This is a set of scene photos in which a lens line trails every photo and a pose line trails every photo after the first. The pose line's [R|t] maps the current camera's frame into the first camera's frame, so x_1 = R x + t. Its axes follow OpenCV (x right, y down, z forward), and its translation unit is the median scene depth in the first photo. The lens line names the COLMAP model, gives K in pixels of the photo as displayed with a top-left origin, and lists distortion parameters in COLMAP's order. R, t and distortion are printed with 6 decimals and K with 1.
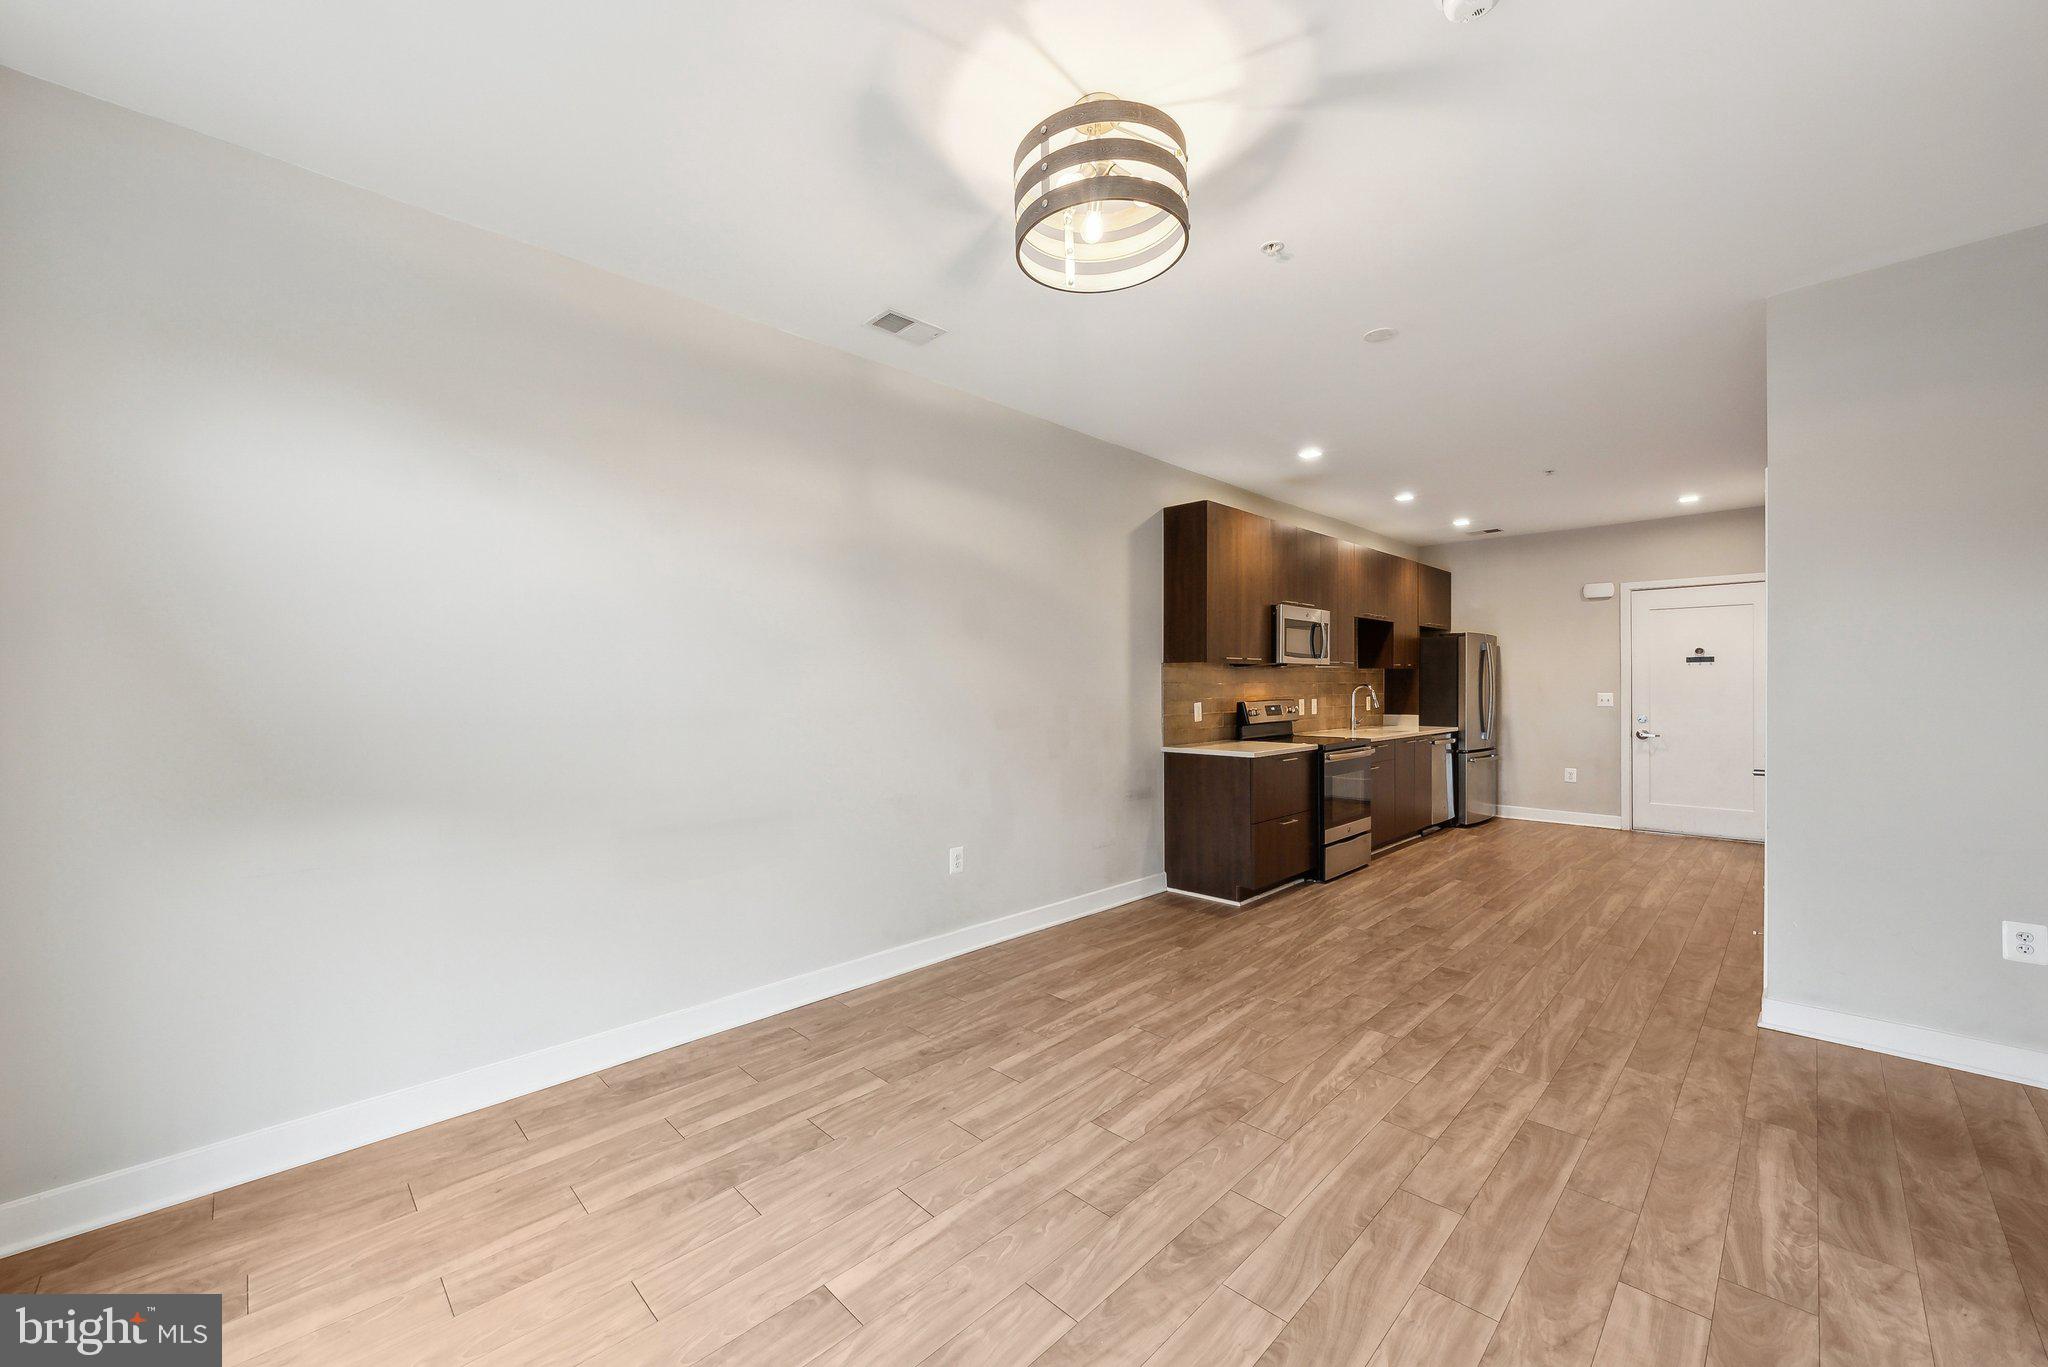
lens RADIAL K [[790.1, 0, 1010.0], [0, 790.1, 686.5], [0, 0, 1]] dist [0.000842, 0.000073]
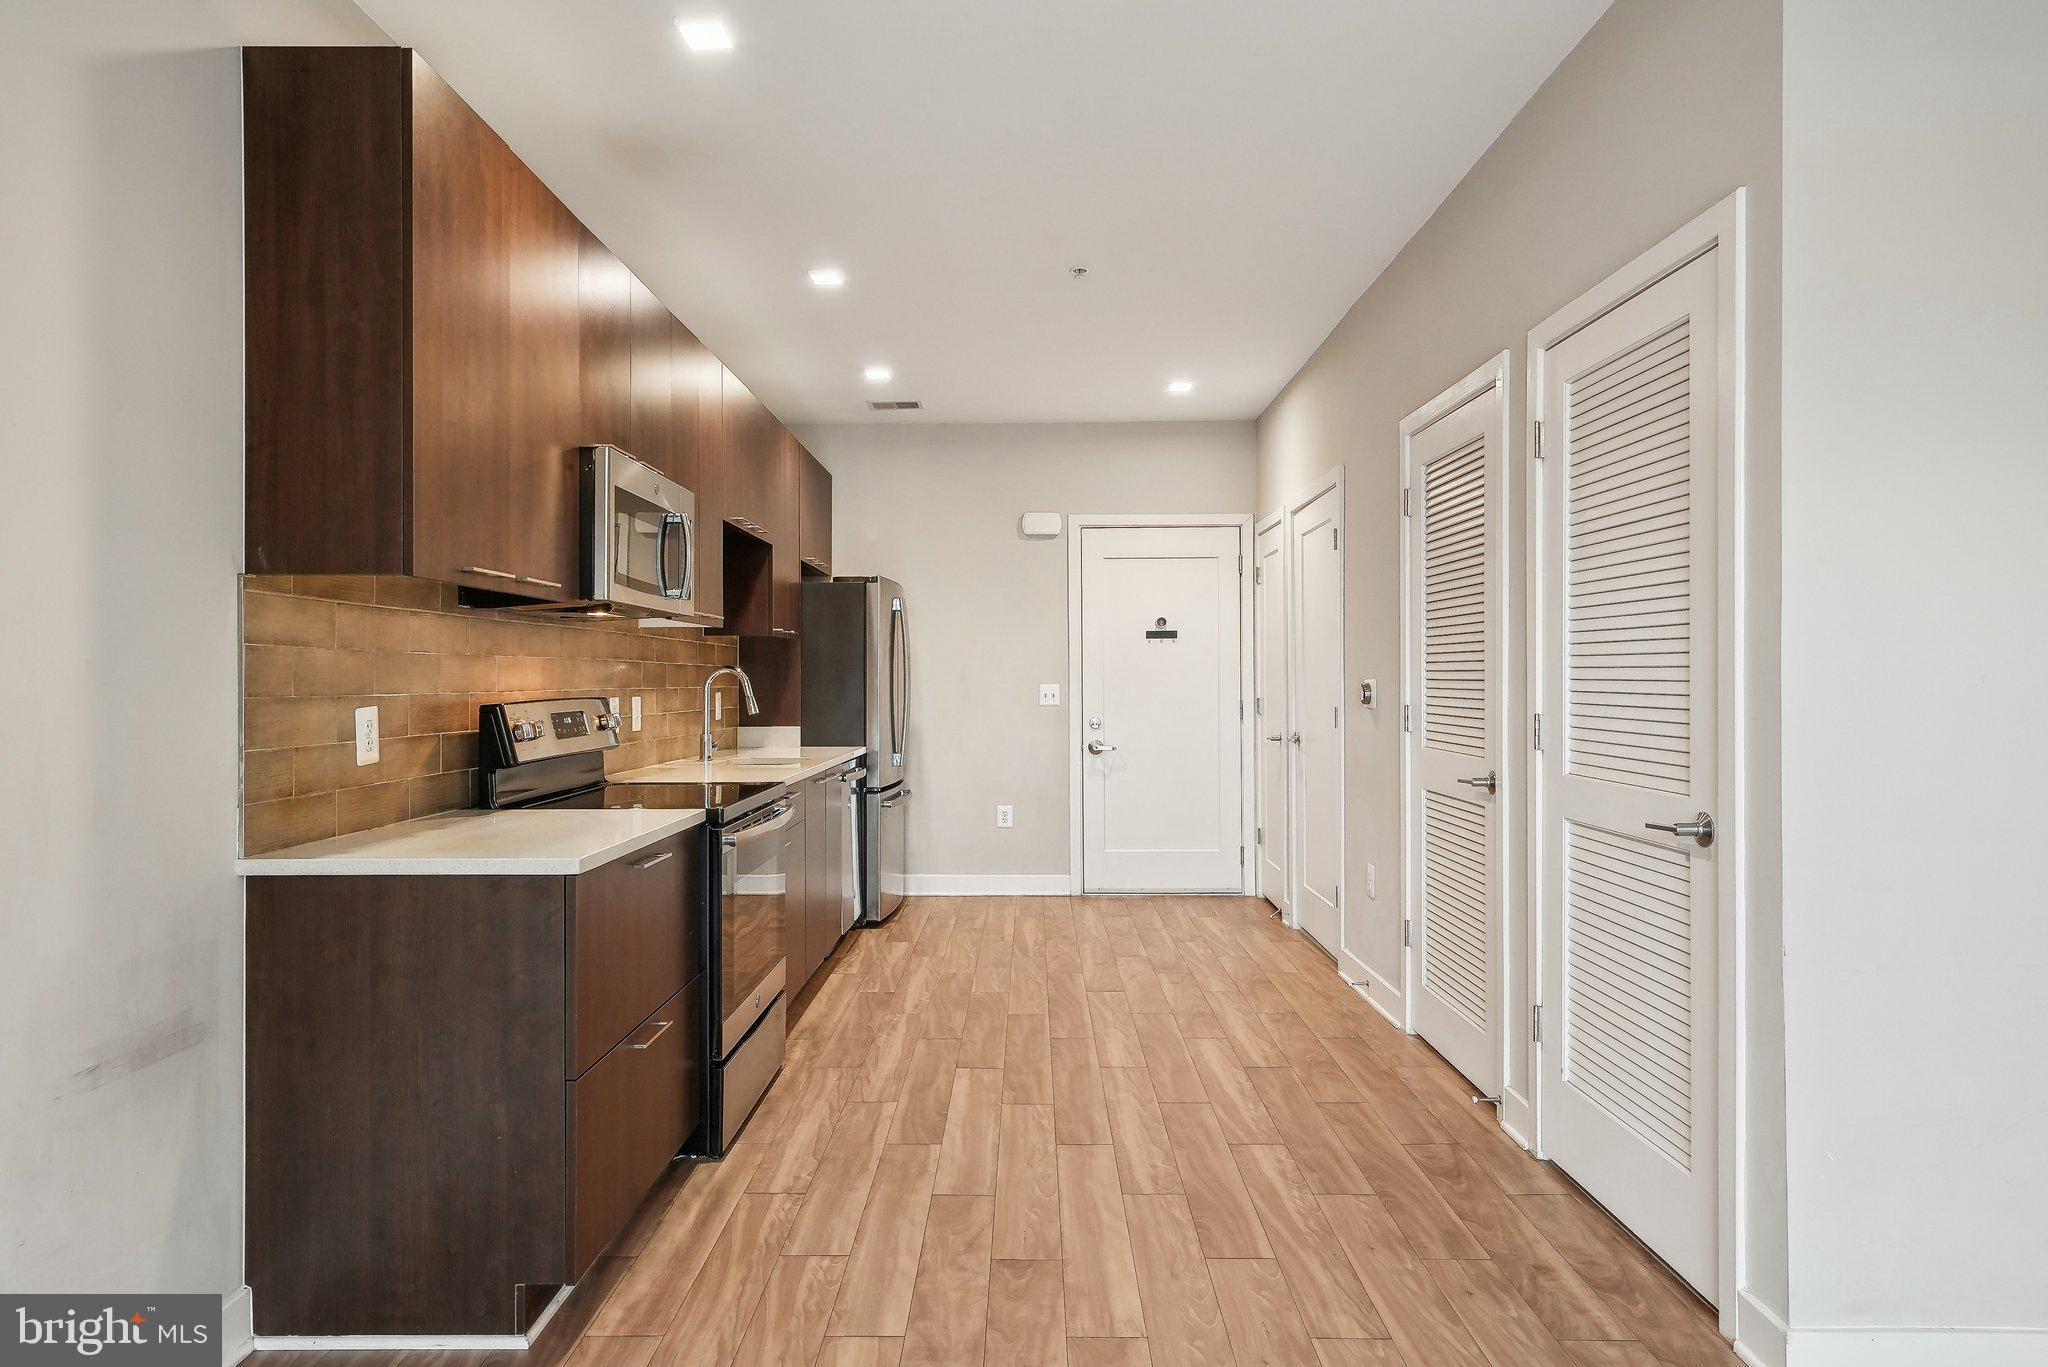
lens RADIAL K [[1170.5, 0, 1008.2], [0, 1170.5, 676.1], [0, 0, 1]] dist [0.007541, 0.001509]
pose [[0.714811, 0.003995, 0.699307, 0.095450], [0.001942, 0.999968, -0.007697, 0.012795], [-0.699315, 0.006860, 0.714780, 0.507569]]
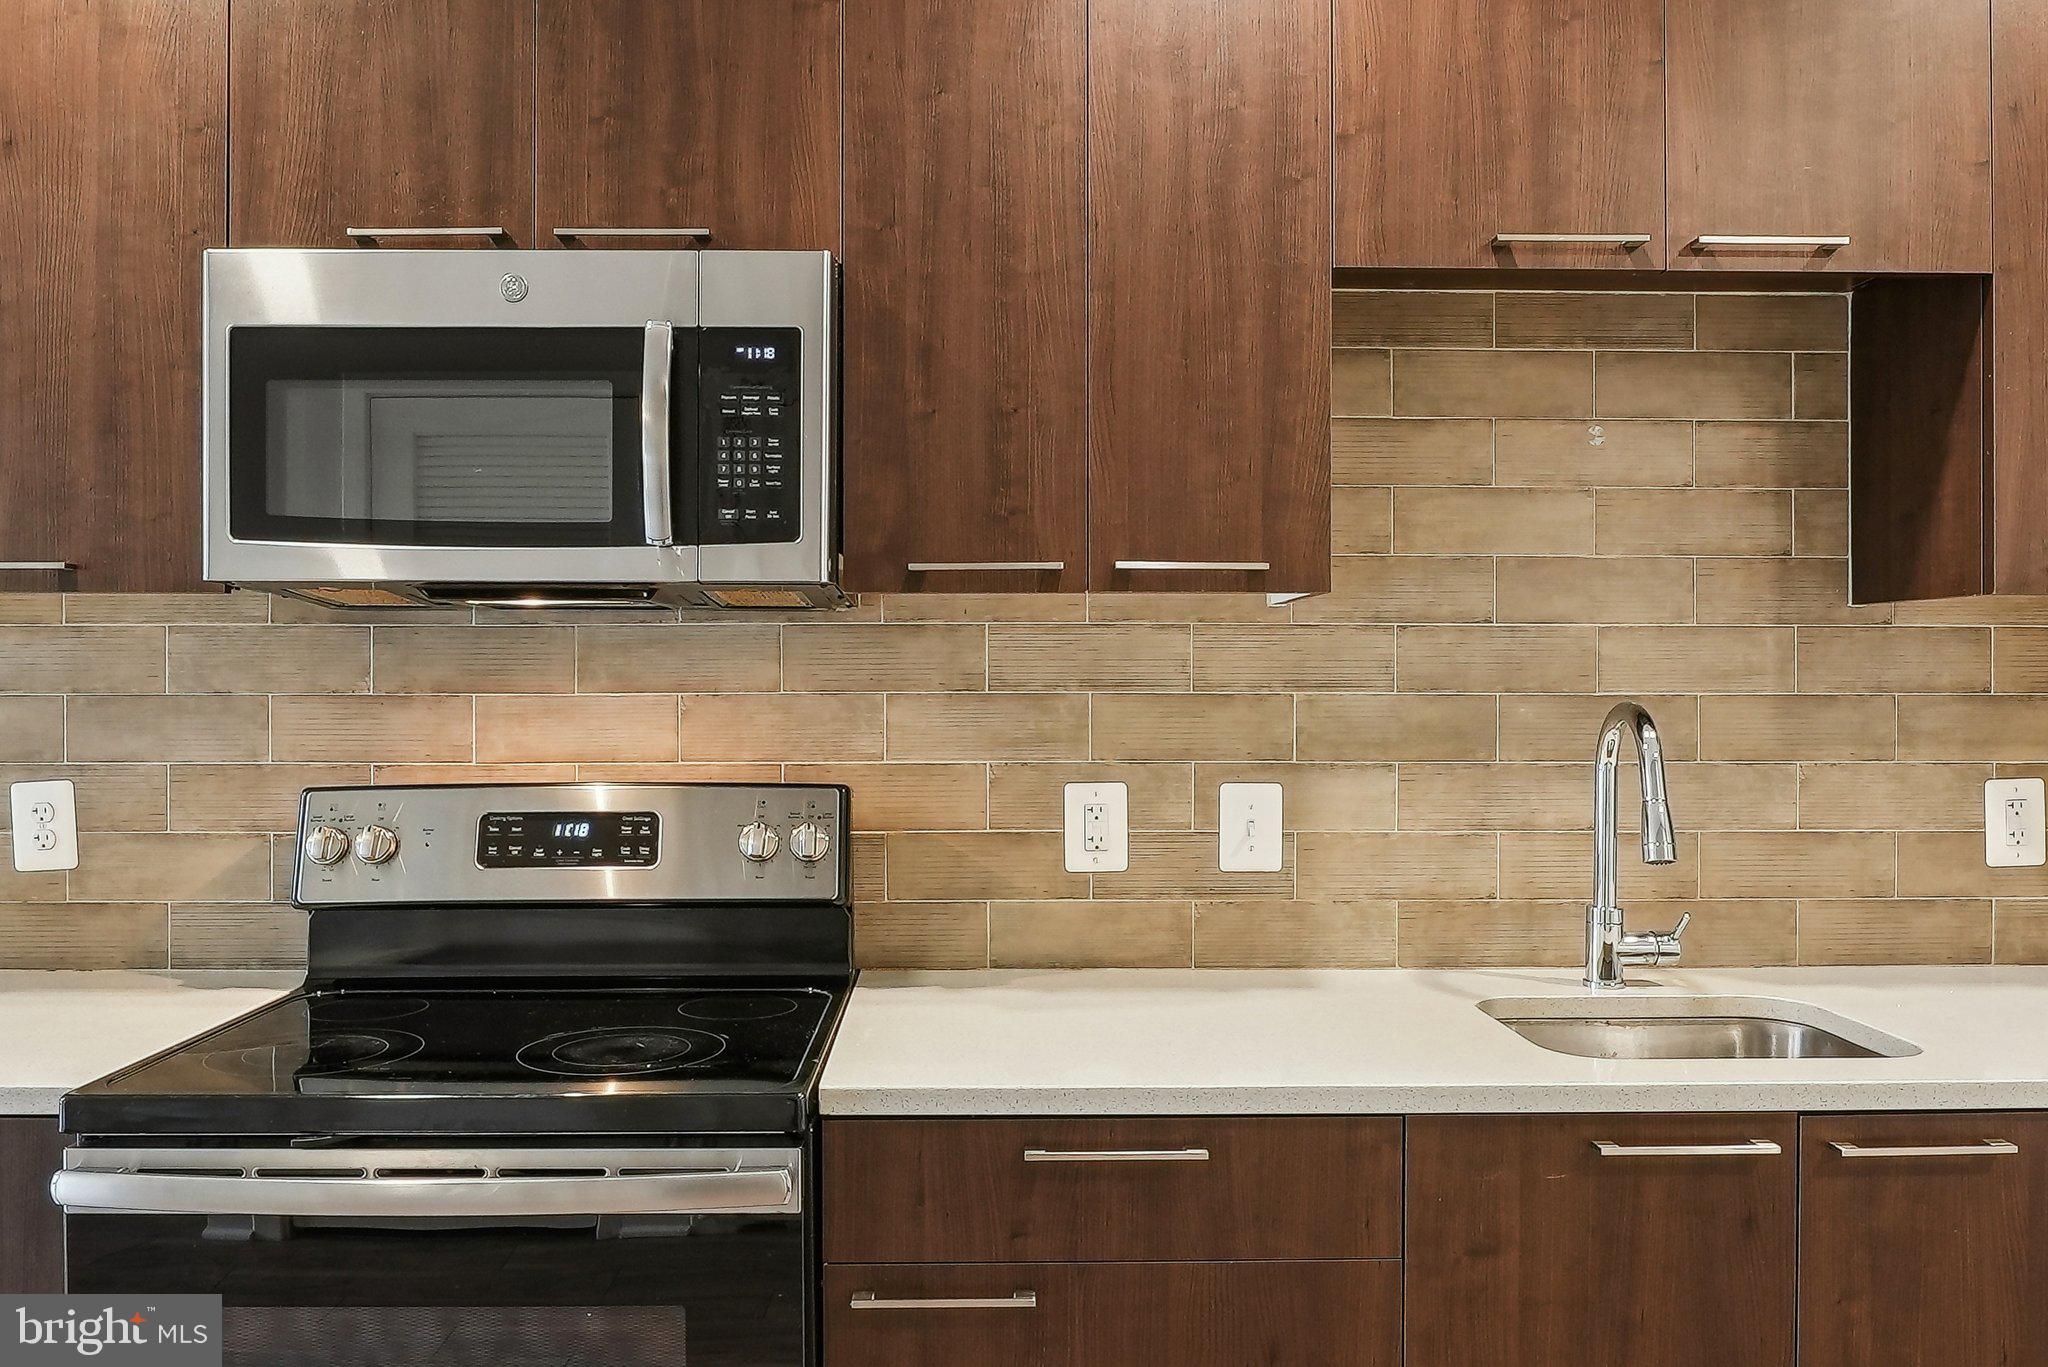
lens RADIAL K [[1542.1, 0, 1024.0], [0, 1542.1, 683.5], [0, 0, 1]] dist [-0.018014, -0.002047]
pose [[0.726574, 0.004860, -0.687071, 0.786569], [-0.004955, 0.999986, 0.001834, -0.009206], [0.687071, 0.002072, 0.726588, 0.967563]]
